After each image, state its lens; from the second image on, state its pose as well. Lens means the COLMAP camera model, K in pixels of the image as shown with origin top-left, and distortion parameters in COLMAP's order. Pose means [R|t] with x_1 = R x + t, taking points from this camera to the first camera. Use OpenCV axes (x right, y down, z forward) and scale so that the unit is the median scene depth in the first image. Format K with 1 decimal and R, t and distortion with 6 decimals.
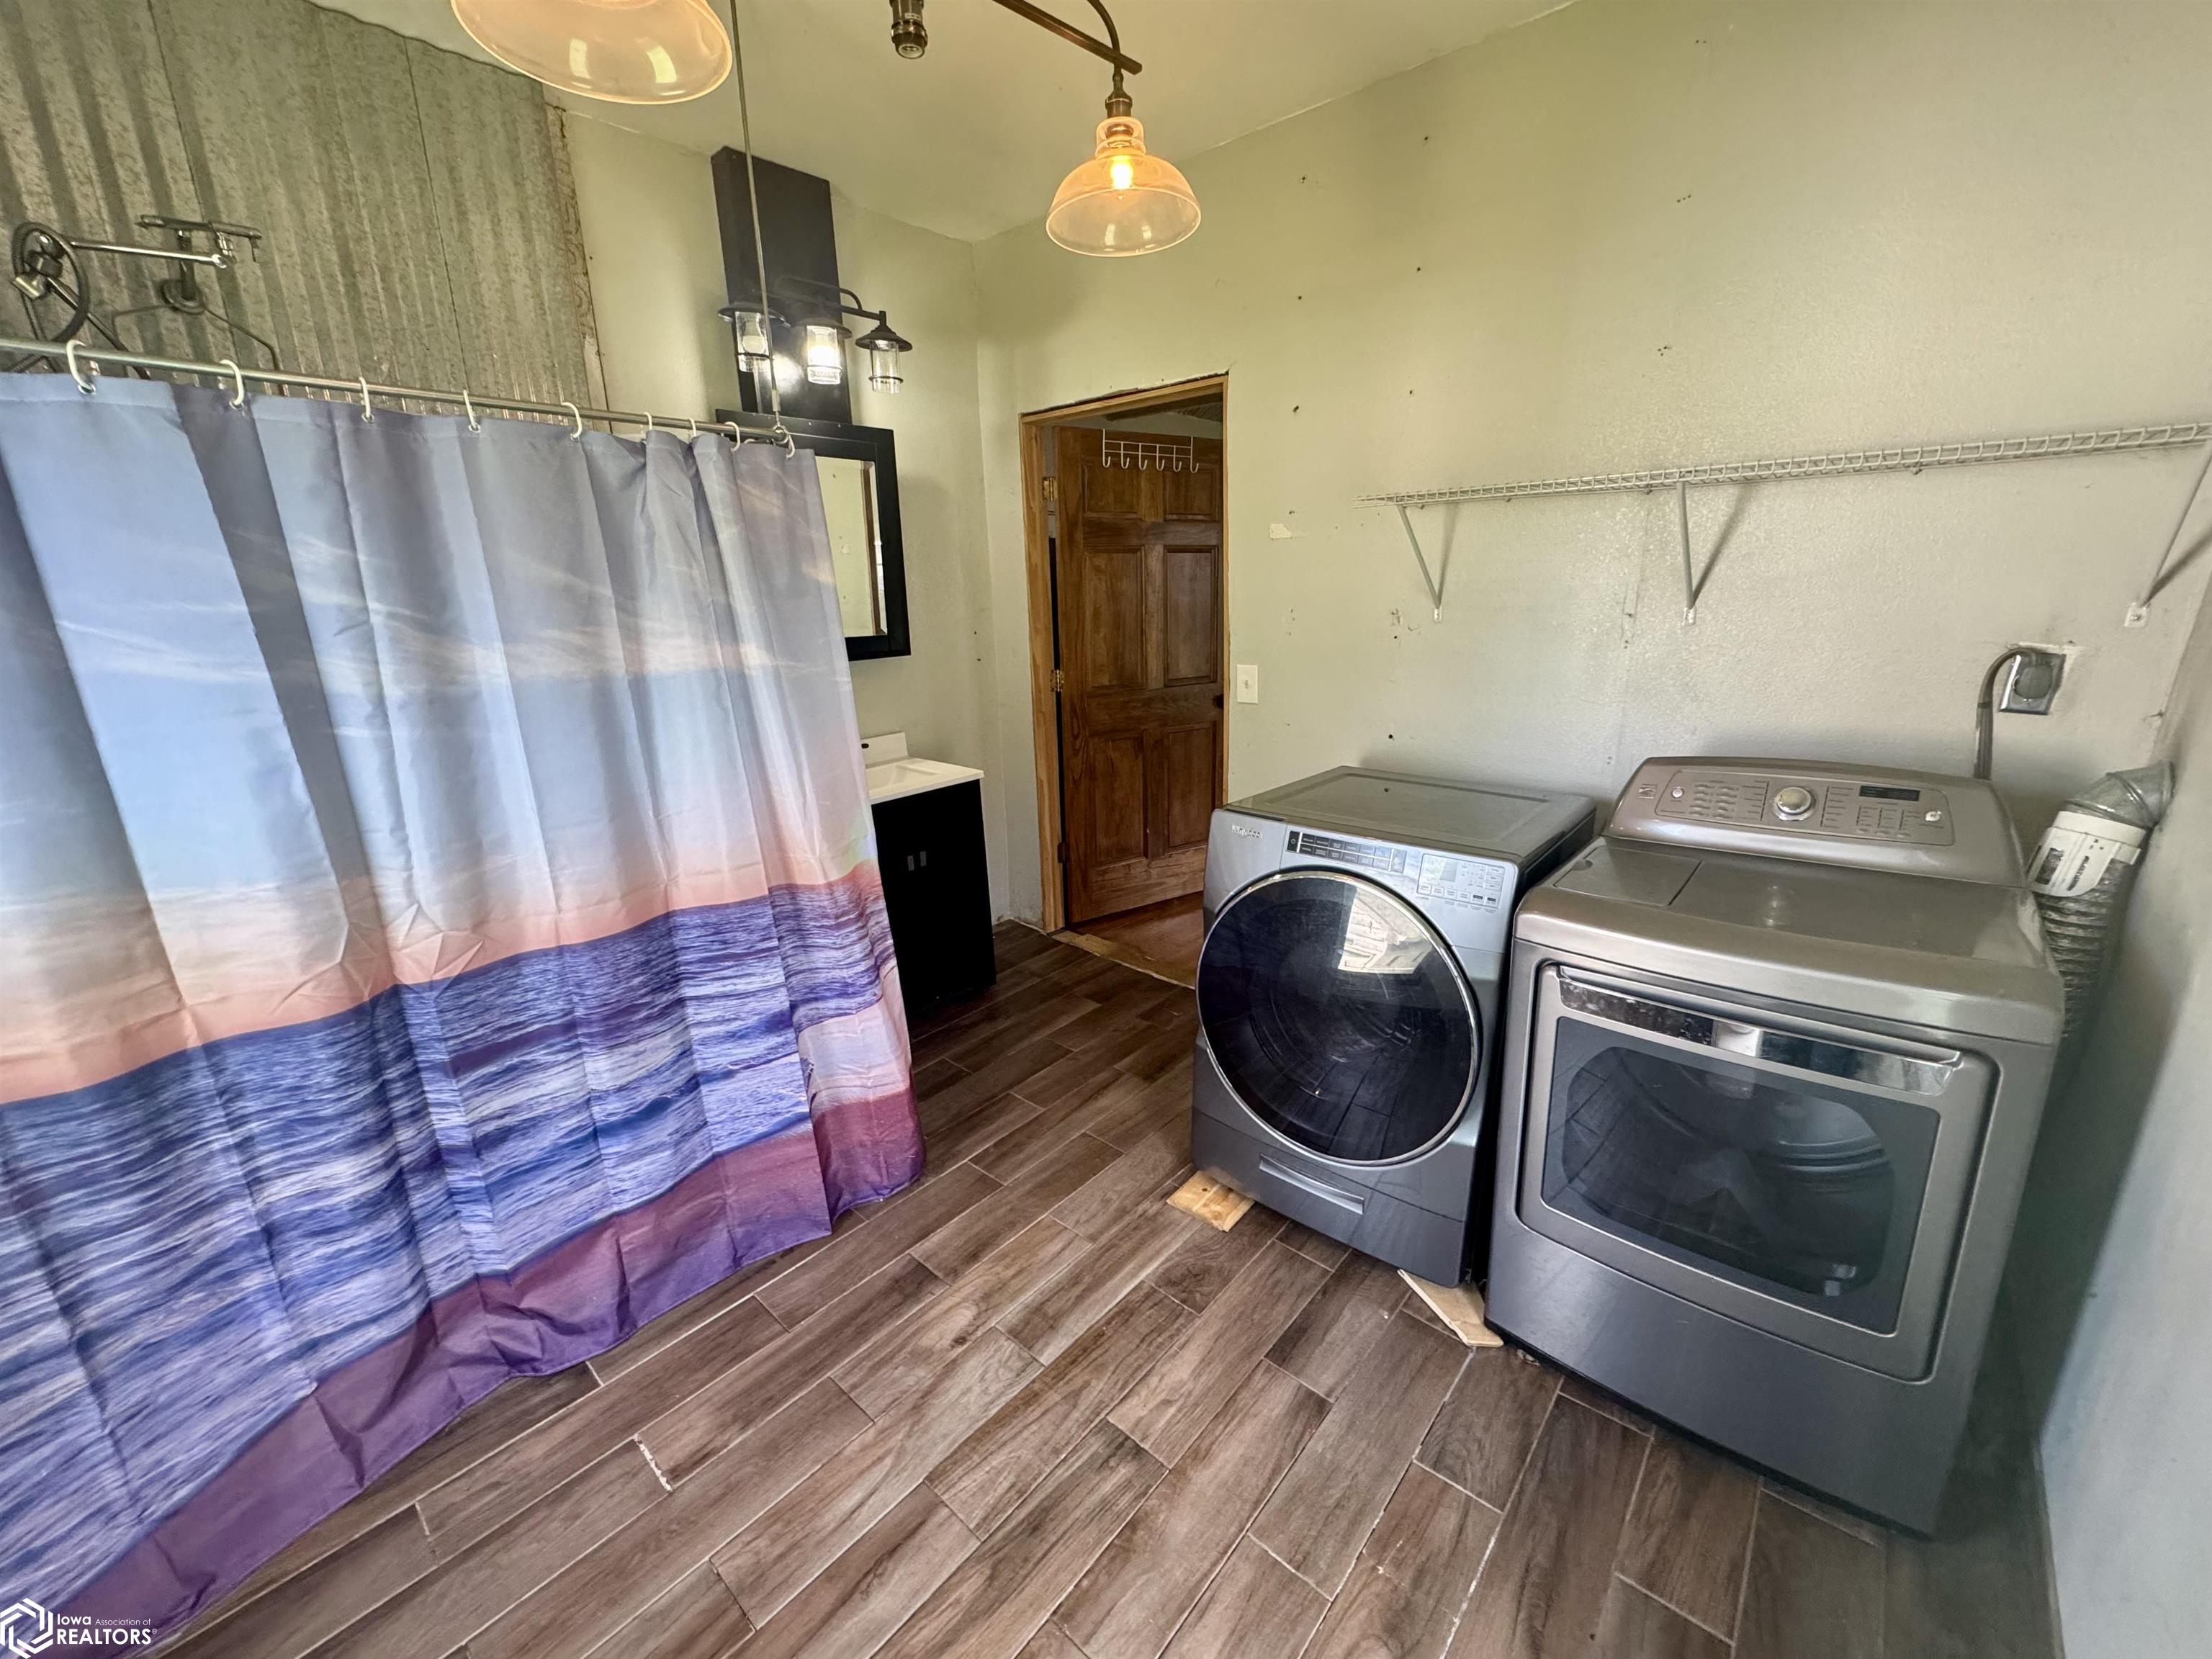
lens RADIAL K [[884.1, 0, 1104.9], [0, 884.1, 818.0], [0, 0, 1]] dist [-0.000533, -0.000022]
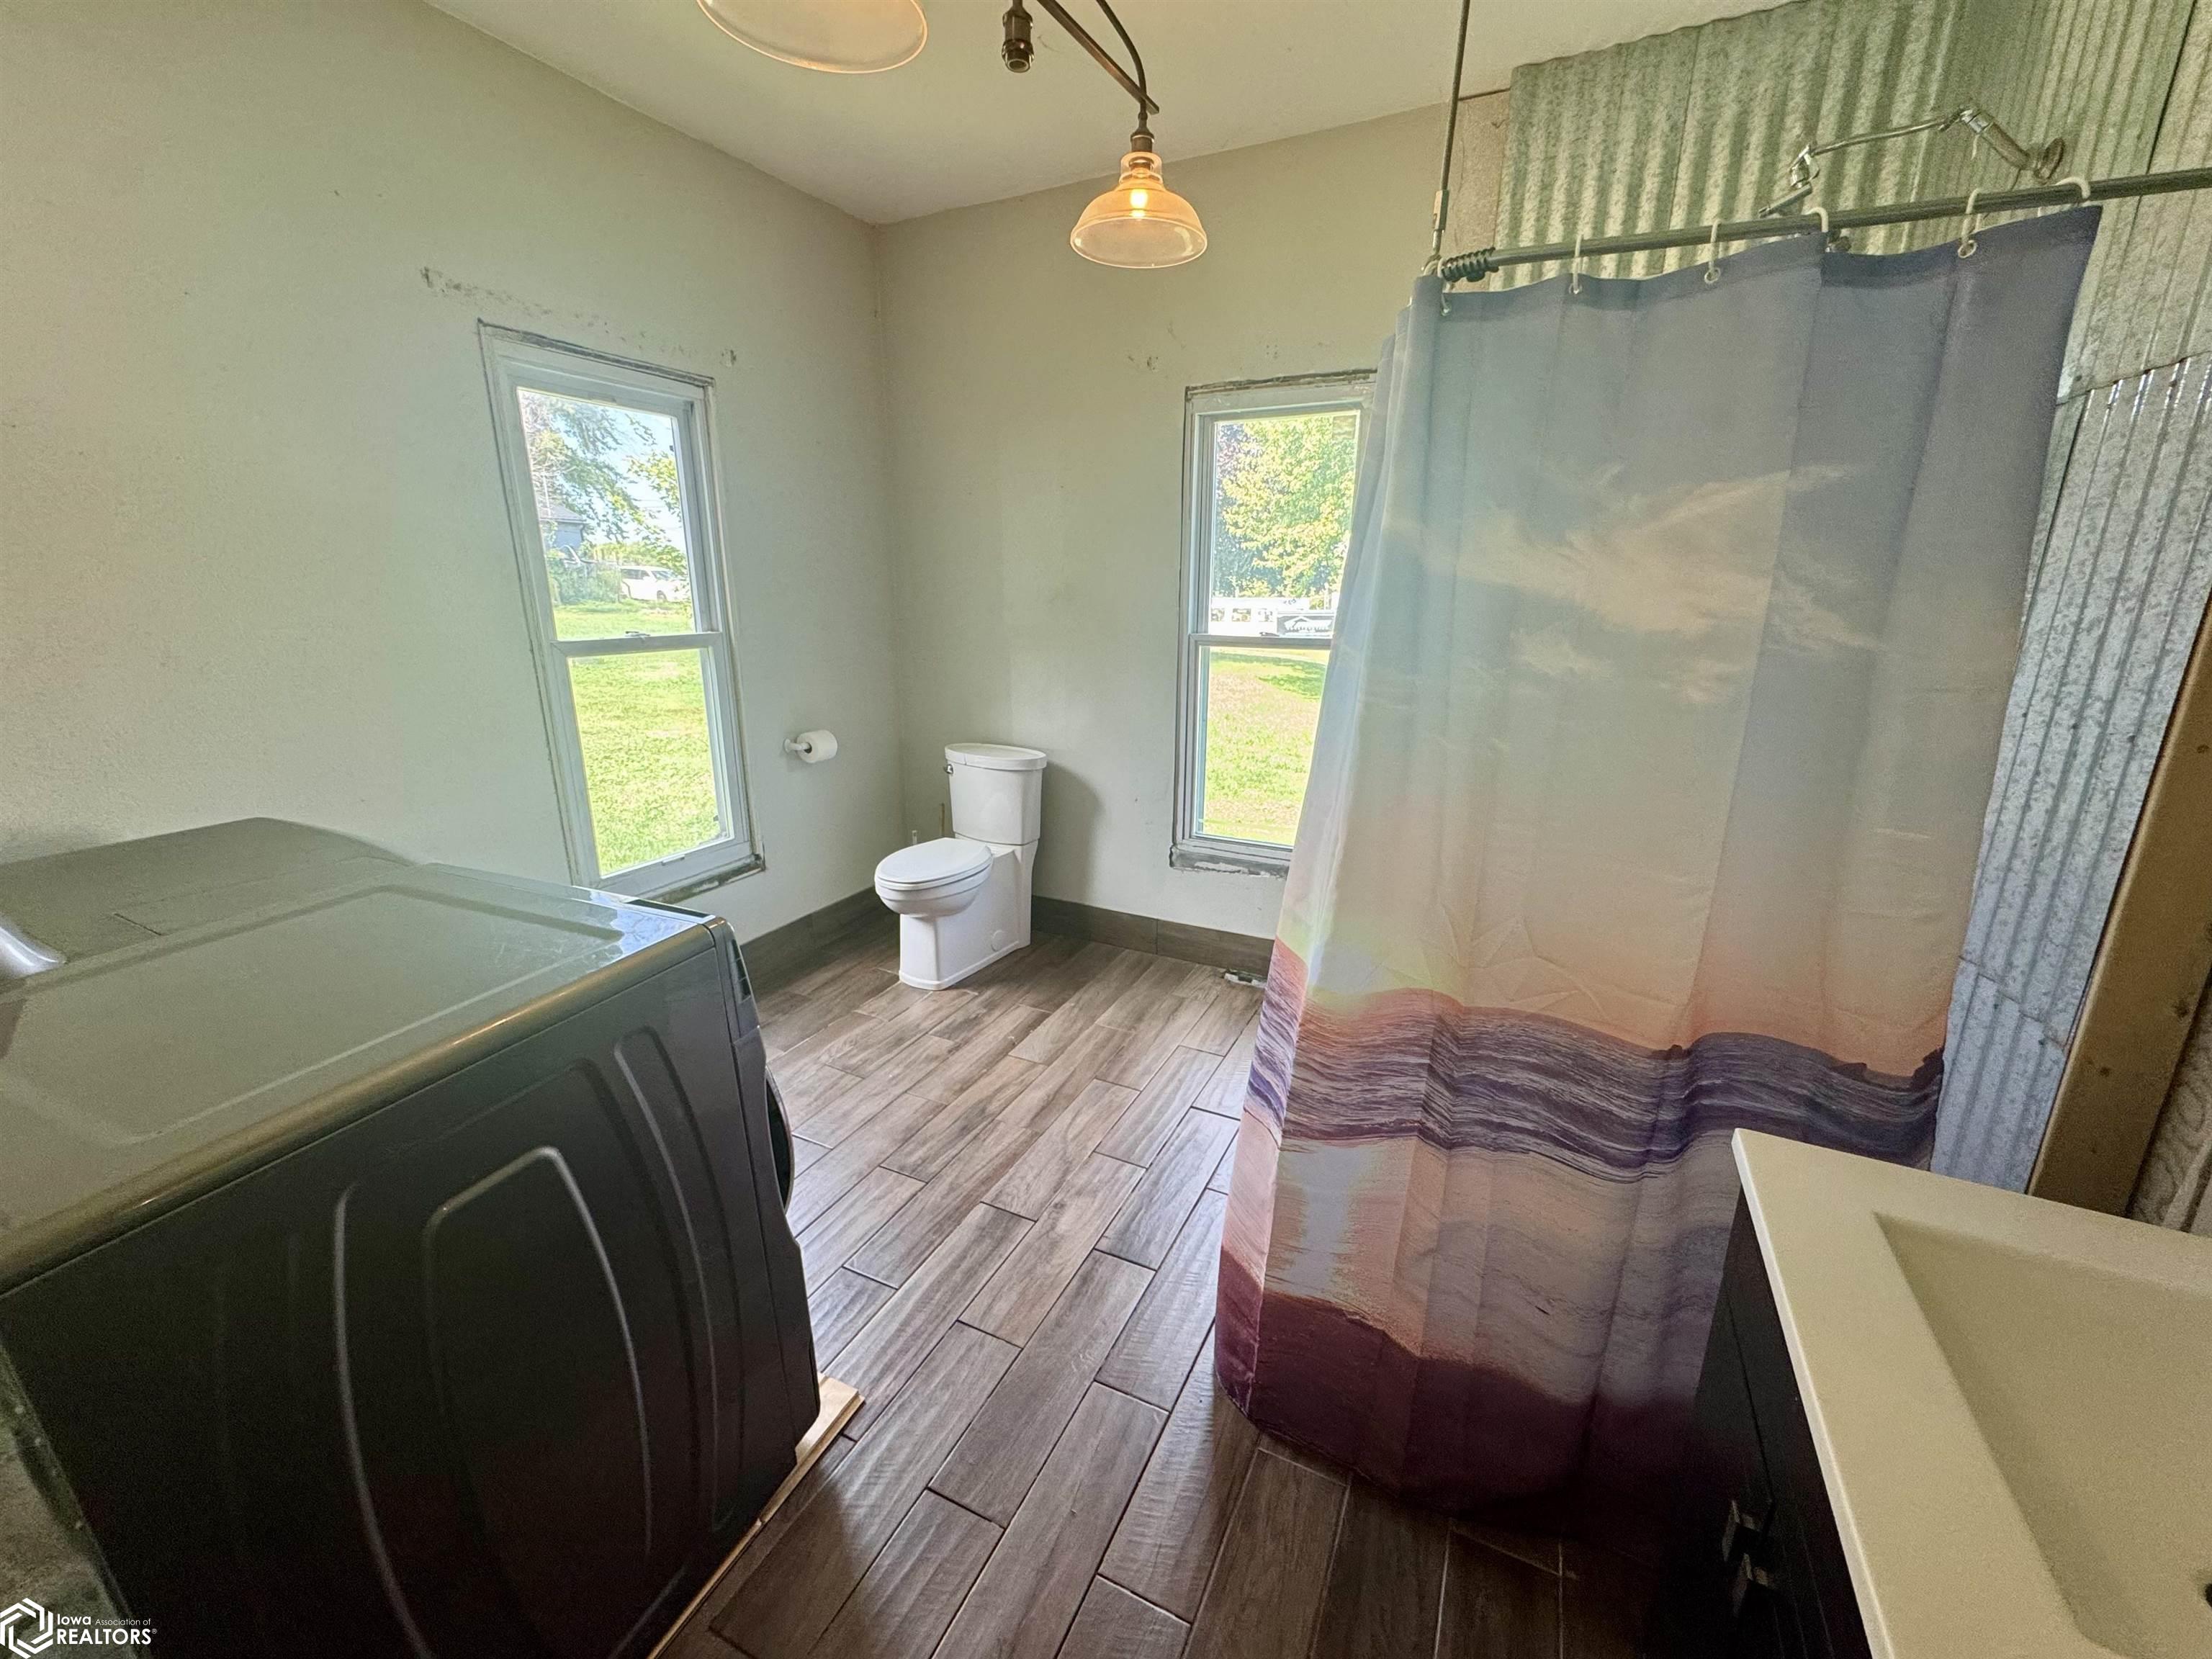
lens RADIAL K [[884.1, 0, 1104.9], [0, 884.1, 818.0], [0, 0, 1]] dist [-0.000533, -0.000022]
pose [[-0.965503, 0.099934, -0.240453, 0.008611], [-0.030893, 0.872941, 0.486847, -0.460501], [0.258554, 0.477480, -0.839740, 1.892215]]
